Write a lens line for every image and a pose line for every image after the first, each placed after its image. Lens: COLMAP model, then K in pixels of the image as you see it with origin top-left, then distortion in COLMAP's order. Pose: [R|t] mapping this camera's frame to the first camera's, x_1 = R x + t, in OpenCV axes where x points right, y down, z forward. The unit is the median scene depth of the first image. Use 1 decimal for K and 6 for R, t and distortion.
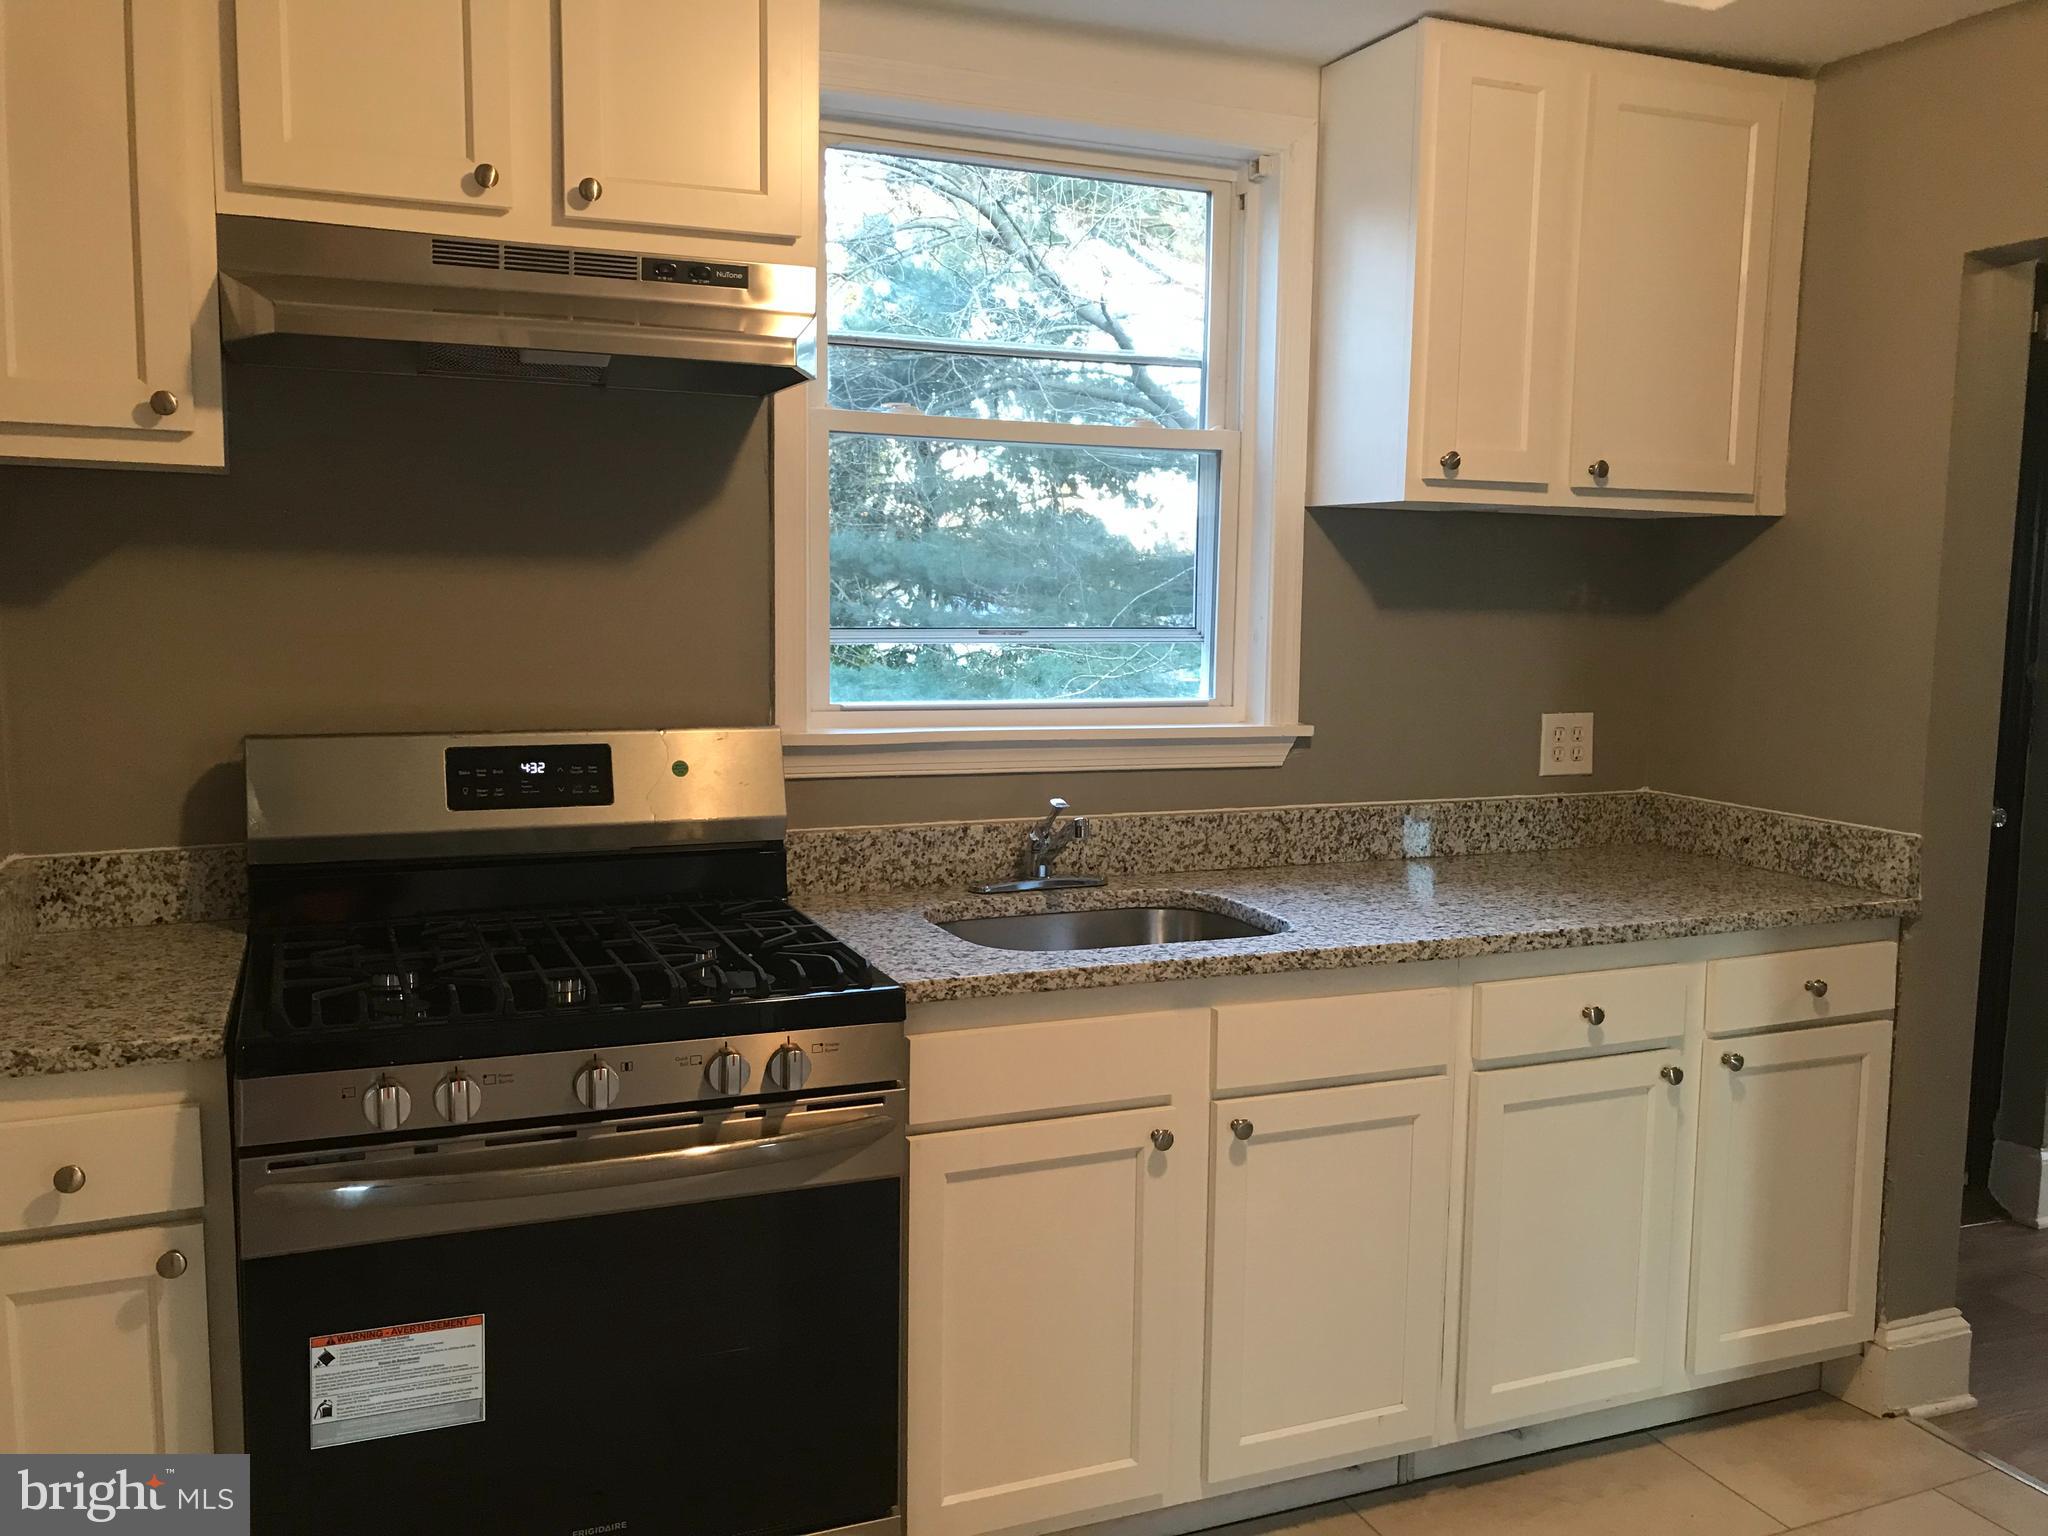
lens RADIAL K [[1675.6, 0, 1002.9], [0, 1675.6, 764.7], [0, 0, 1]] dist [0.037803, -0.003839]
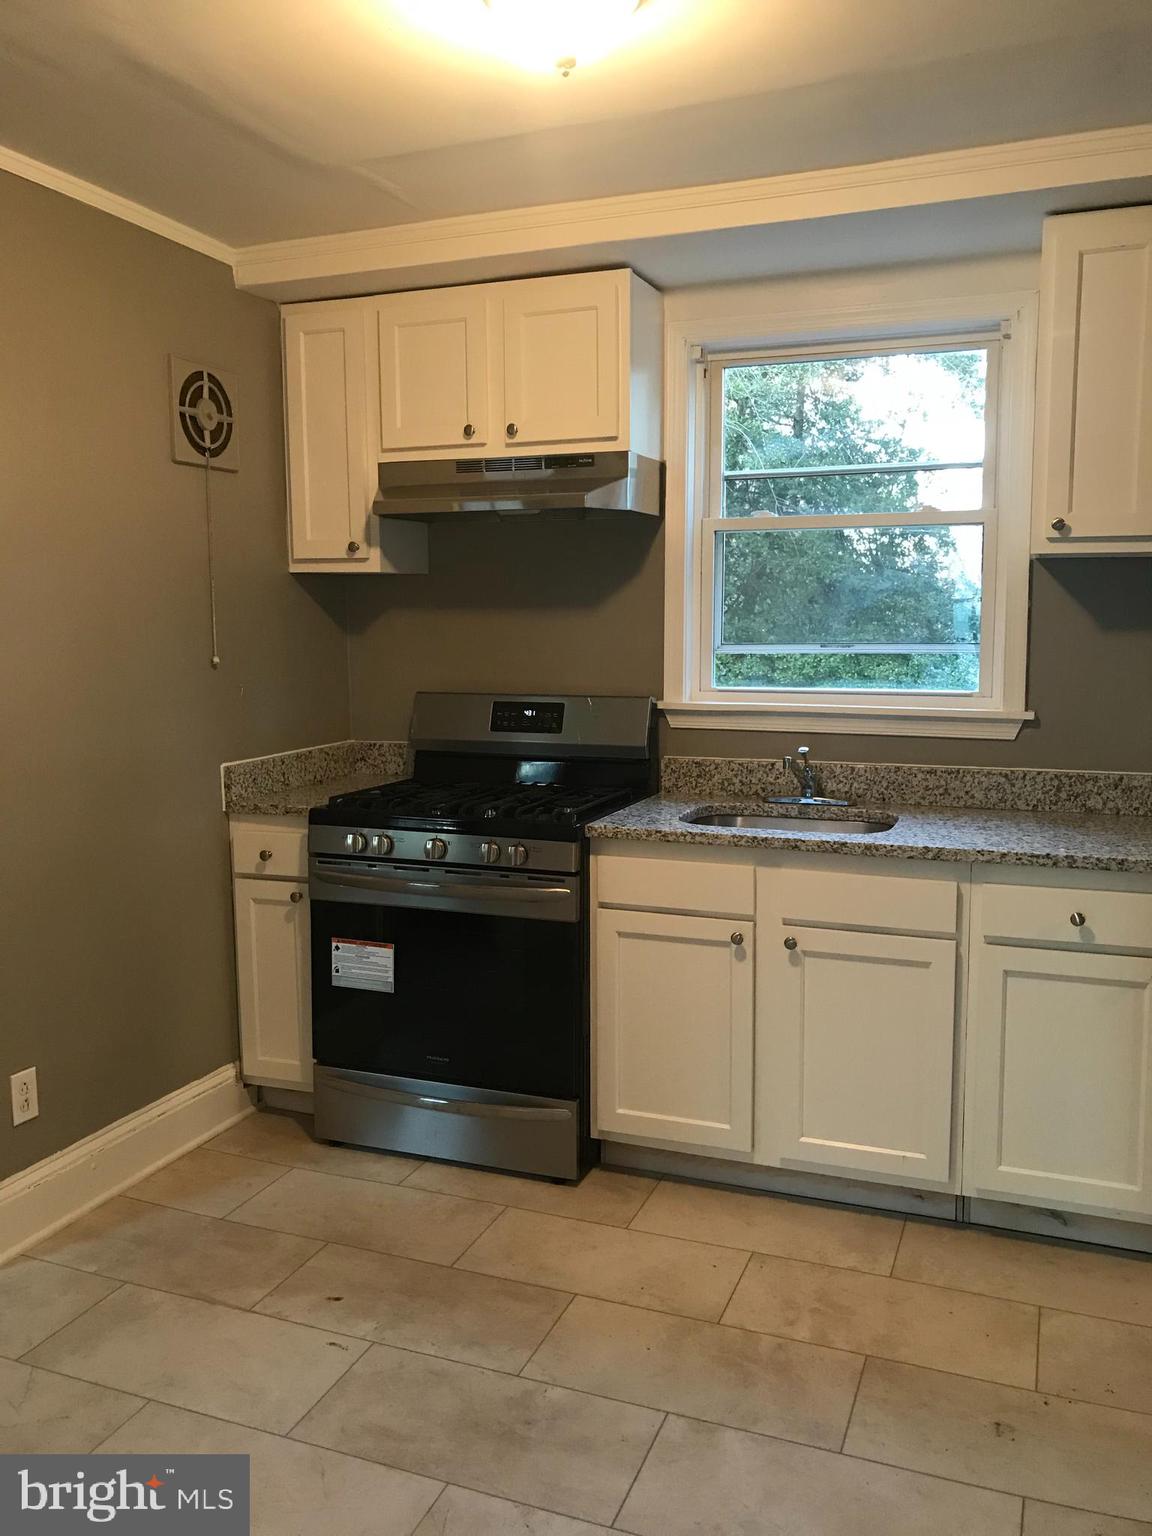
lens RADIAL K [[1274.3, 0, 578.5], [0, 1274.3, 749.3], [0, 0, 1]] dist [0.072653, -0.138463]
pose [[0.727390, 0.055668, -0.683962, 0.810932], [-0.061056, 0.998001, 0.016296, 0.017196], [0.683503, 0.029906, 0.729335, -0.066472]]
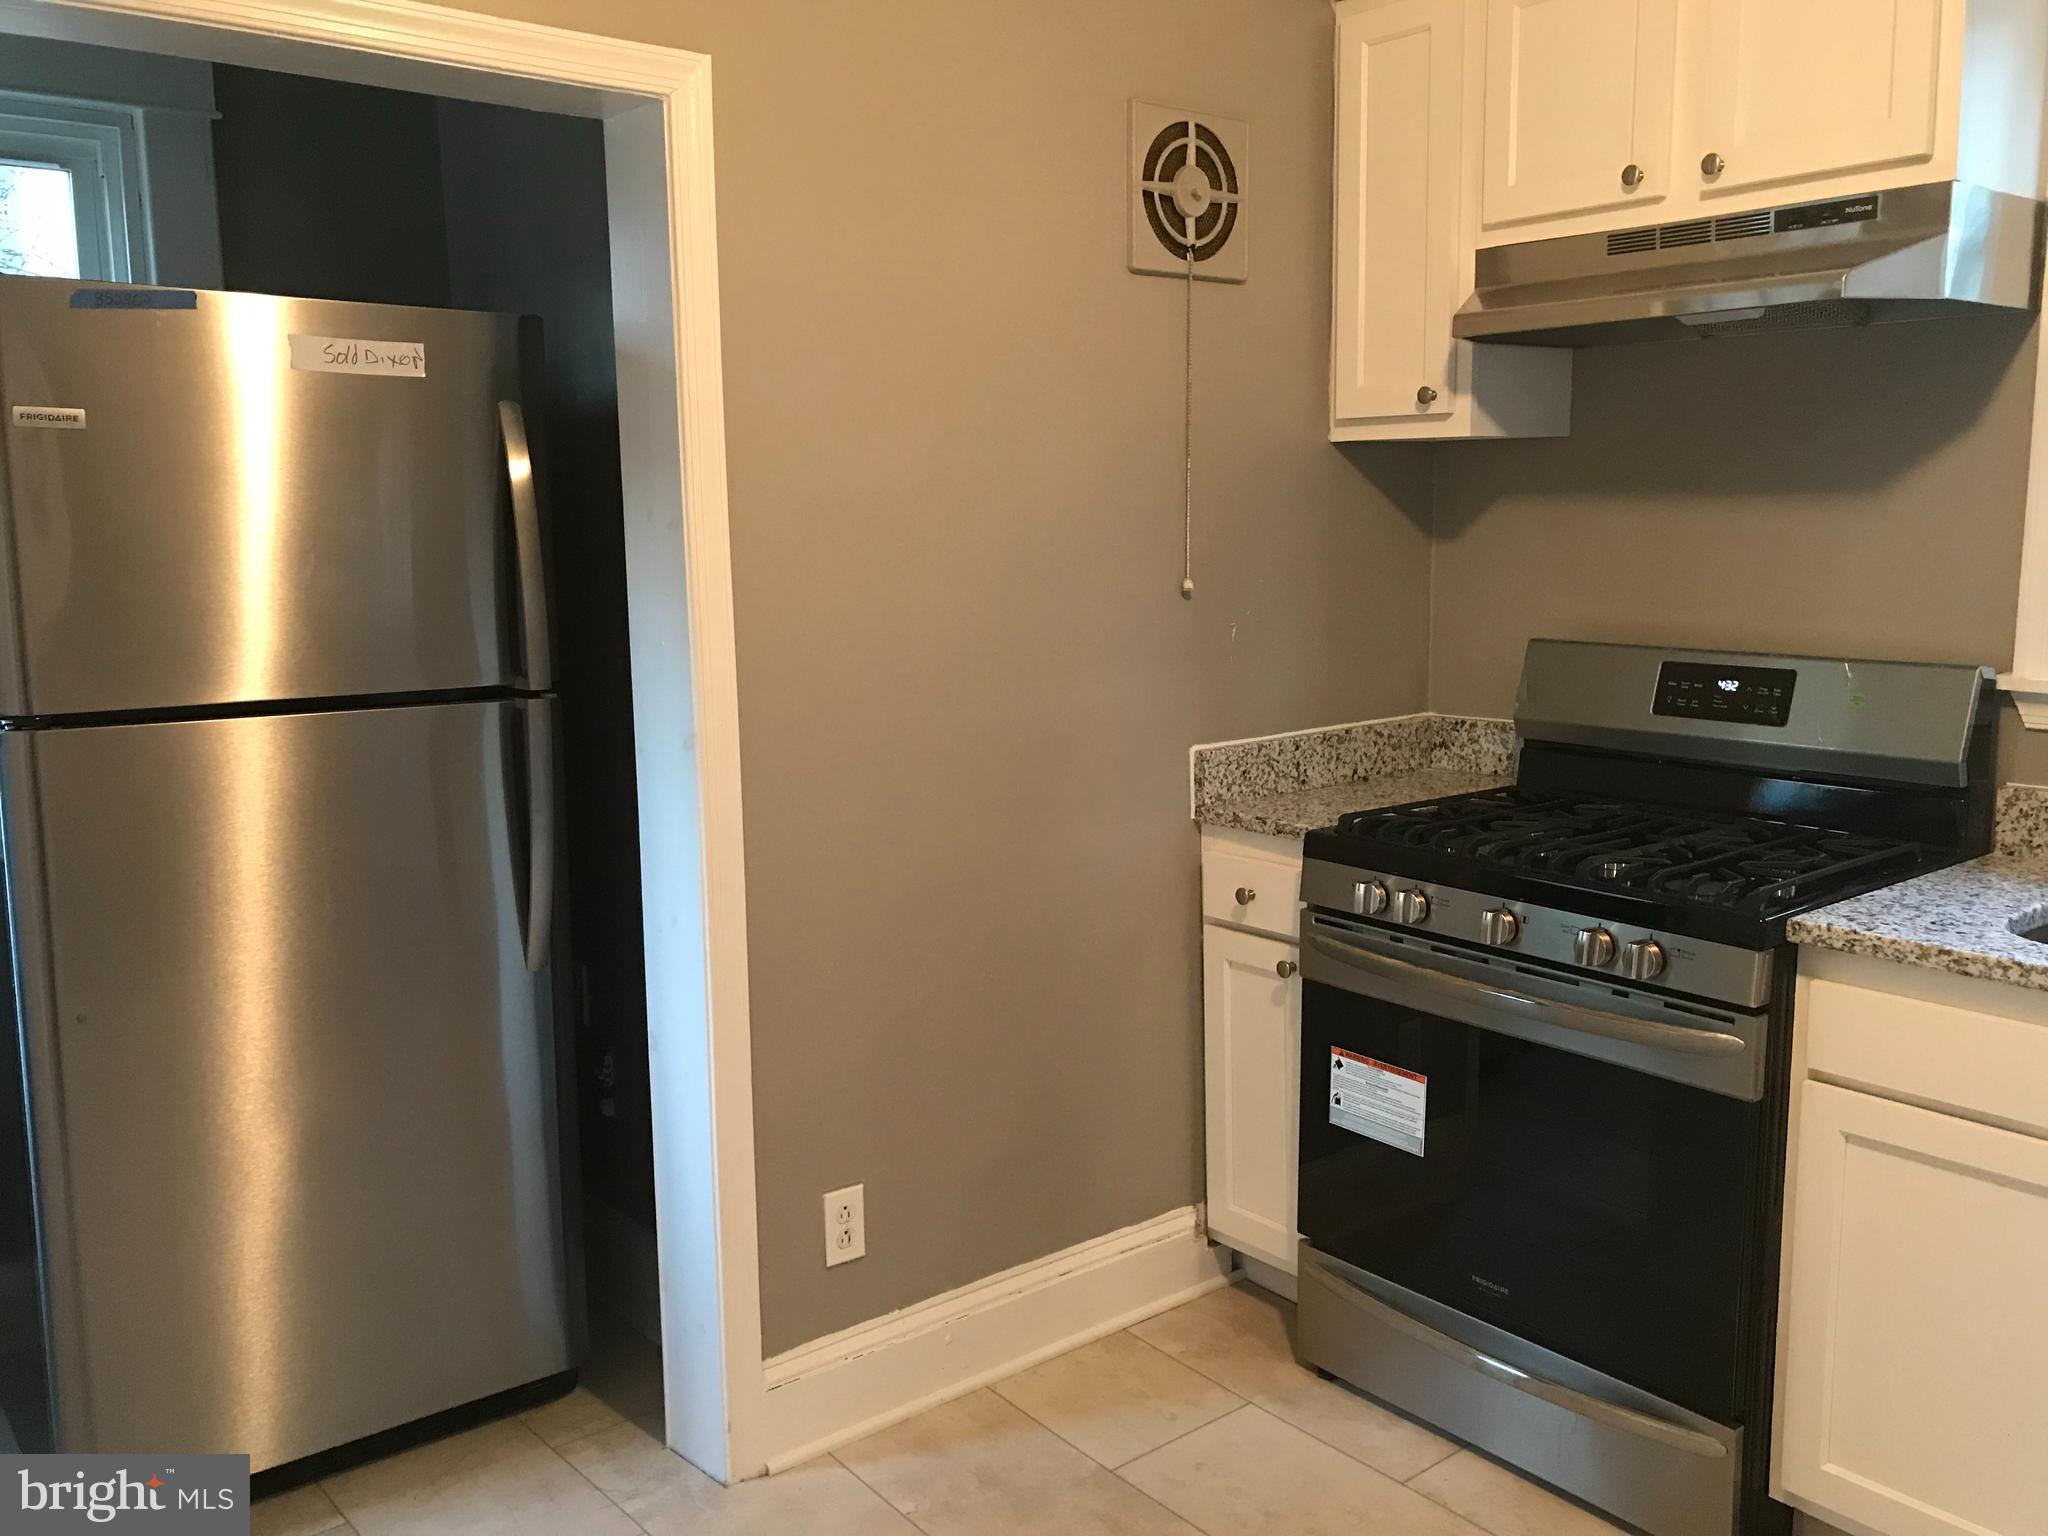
lens RADIAL K [[1702.6, 0, 1016.9], [0, 1702.6, 753.1], [0, 0, 1]] dist [0.019888, 0.005744]
pose [[0.294291, 0.122856, -0.947786, 0.659475], [-0.090431, 0.990833, 0.100357, -0.024747], [0.951428, 0.056175, 0.302704, 0.218089]]
